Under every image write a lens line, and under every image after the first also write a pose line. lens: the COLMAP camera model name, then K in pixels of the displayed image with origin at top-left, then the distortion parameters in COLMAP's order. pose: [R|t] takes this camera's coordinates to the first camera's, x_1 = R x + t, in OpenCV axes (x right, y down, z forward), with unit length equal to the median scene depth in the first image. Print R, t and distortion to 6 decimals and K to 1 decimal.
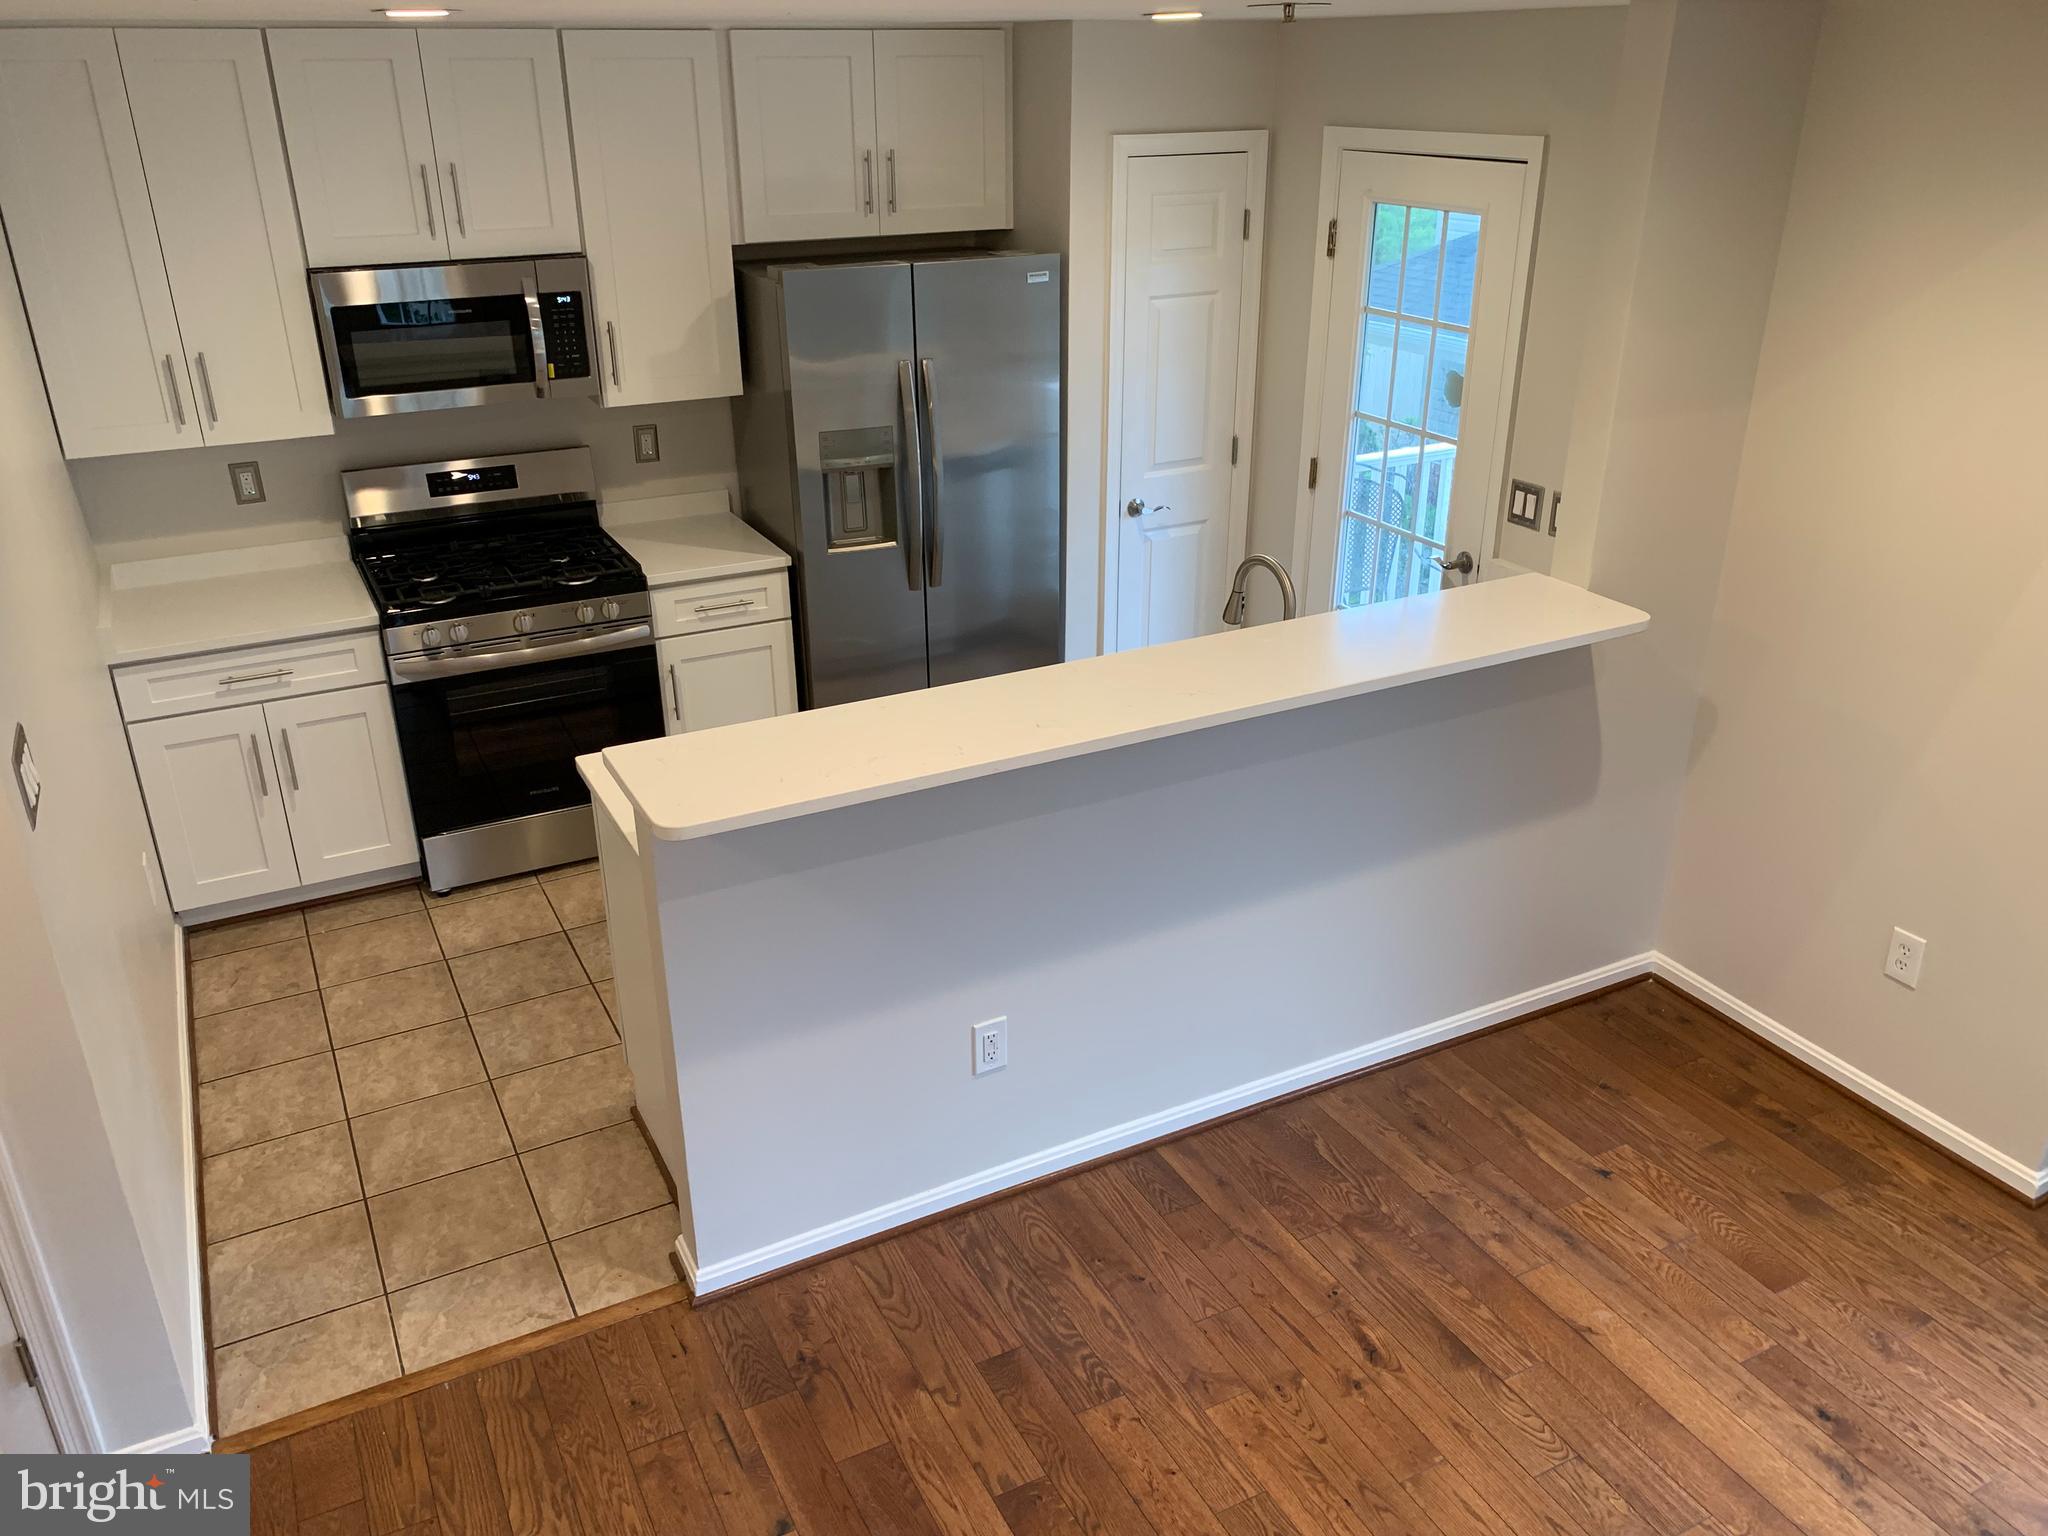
lens RADIAL K [[1583.7, 0, 1014.2], [0, 1583.7, 765.6], [0, 0, 1]] dist [0.041576, -0.048580]
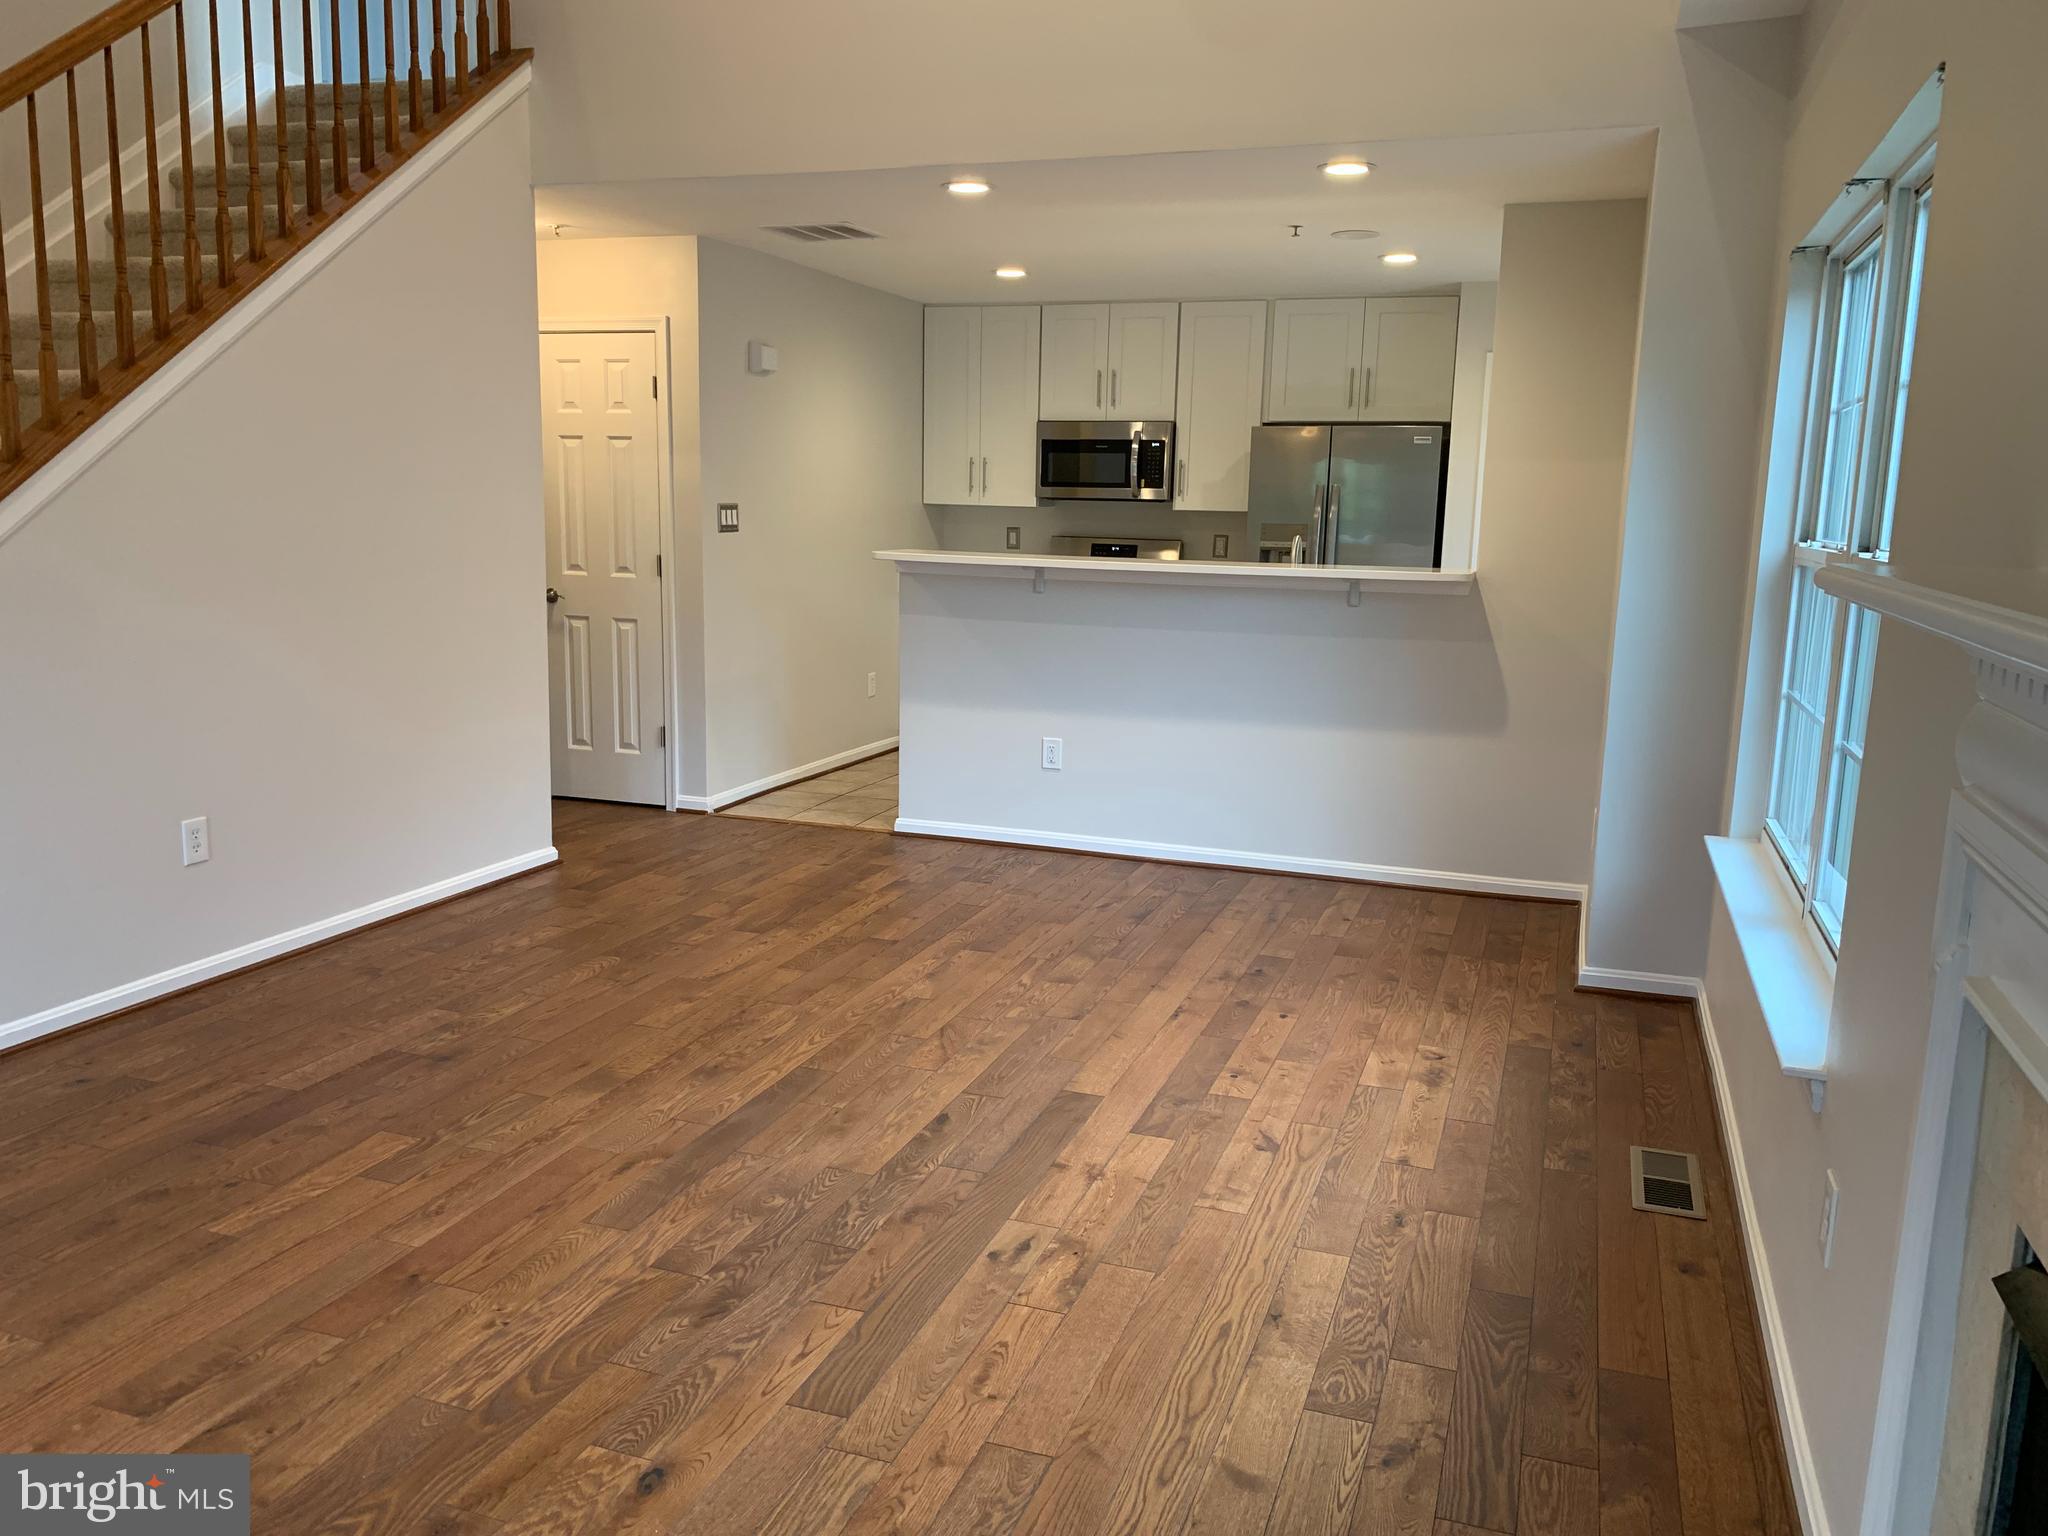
lens RADIAL K [[1583.7, 0, 1028.2], [0, 1583.7, 763.3], [0, 0, 1]] dist [0.041576, -0.048580]
pose [[0.685802, 0.143937, -0.713413, 0.927103], [-0.328254, 0.936055, -0.126693, 0.311046], [0.649558, 0.321067, 0.689196, -0.206976]]
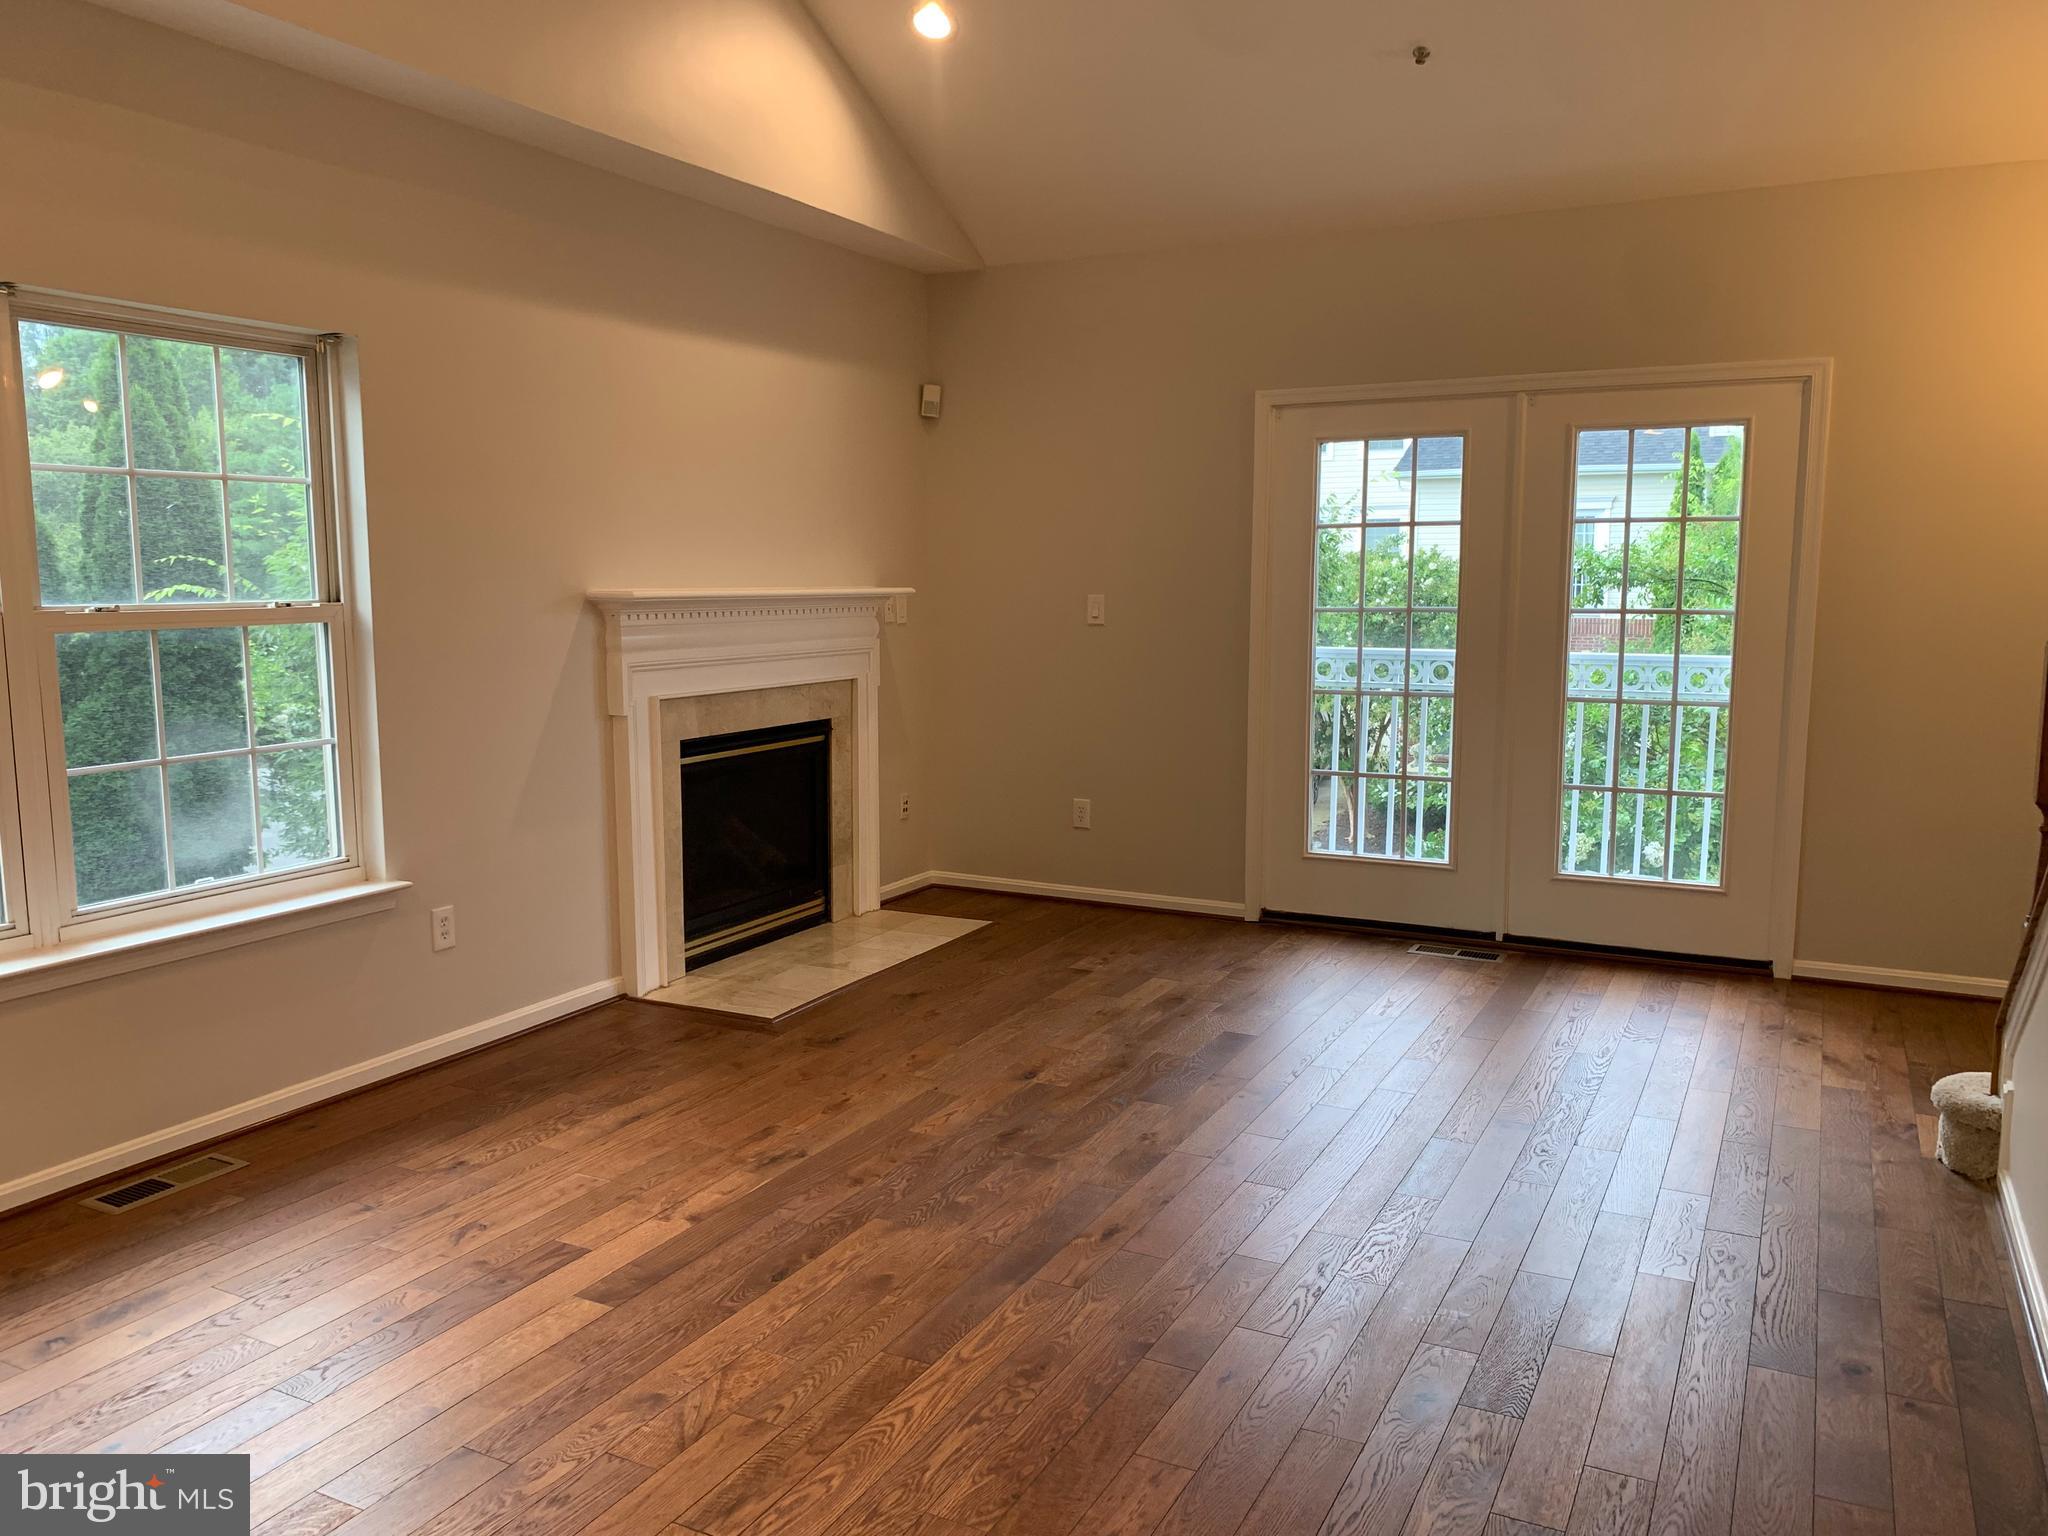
lens RADIAL K [[1583.7, 0, 1016.6], [0, 1583.7, 774.3], [0, 0, 1]] dist [0.041576, -0.048580]
pose [[-0.585783, -0.099232, 0.804370, -0.232326], [0.338619, 0.871734, 0.354142, -0.014552], [-0.736339, 0.479825, -0.477046, 0.508947]]
